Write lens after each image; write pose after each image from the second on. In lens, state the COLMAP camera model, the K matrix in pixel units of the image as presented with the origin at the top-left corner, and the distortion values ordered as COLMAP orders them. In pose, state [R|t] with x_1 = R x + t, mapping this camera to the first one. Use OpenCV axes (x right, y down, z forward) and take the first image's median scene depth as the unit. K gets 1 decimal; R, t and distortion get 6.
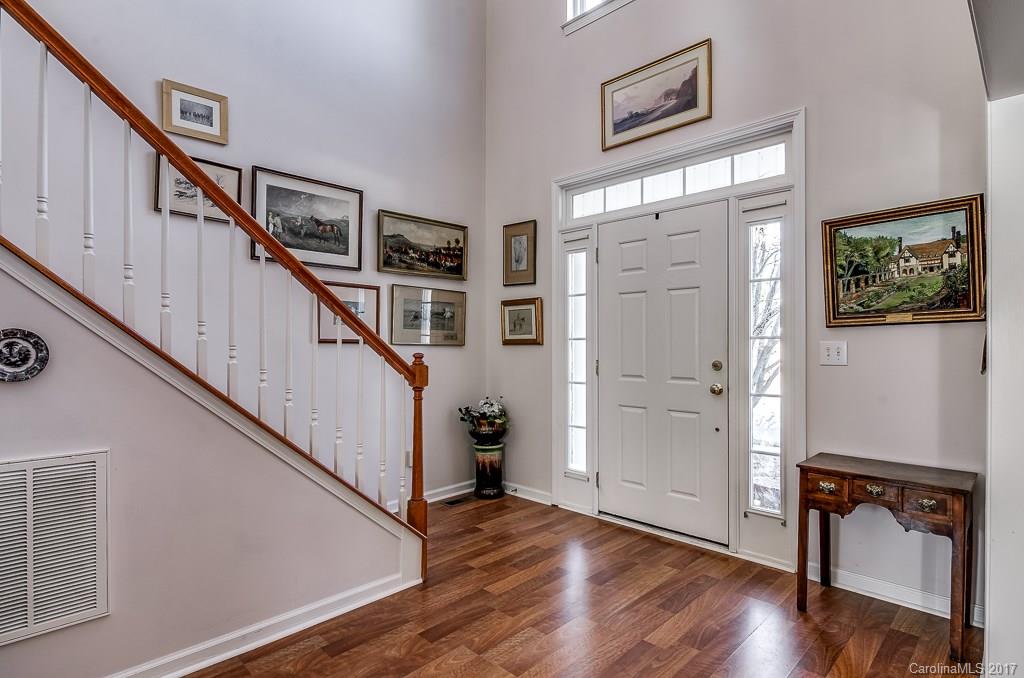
lens RADIAL K [[534.8, 0, 503.0], [0, 534.8, 342.9], [0, 0, 1]] dist [0.017829, -0.000833]
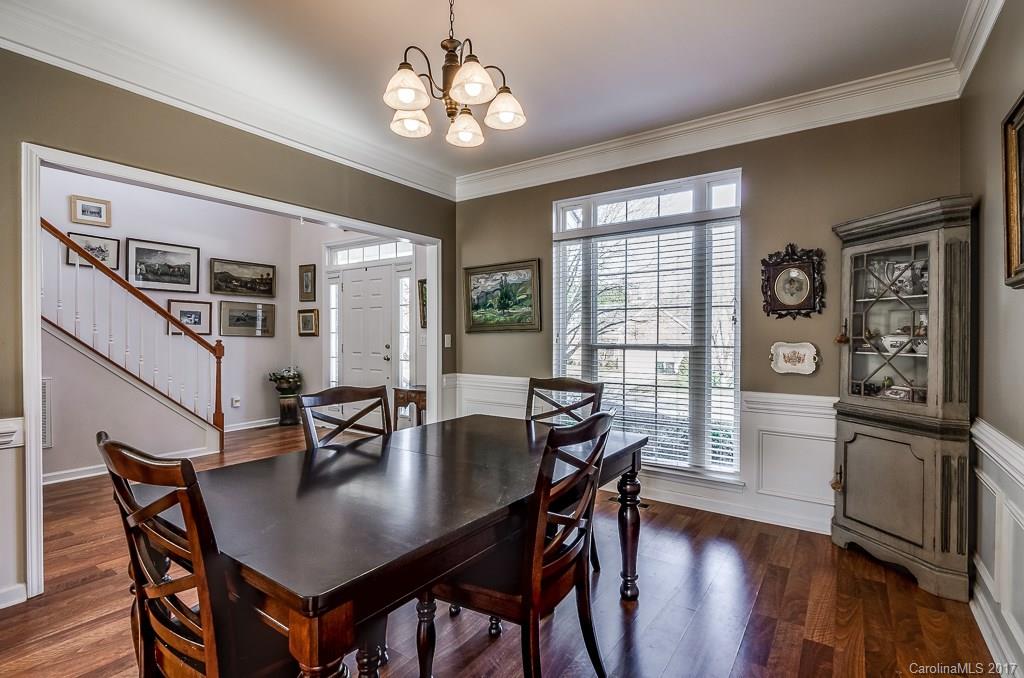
lens RADIAL K [[485.8, 0, 512.8], [0, 485.8, 342.1], [0, 0, 1]] dist [0.000515, -0.001410]
pose [[0.979975, -0.000907, 0.199117, 0.407838], [-0.001448, 0.999931, 0.011684, 0.003866], [-0.199114, -0.011738, 0.979906, -0.731042]]
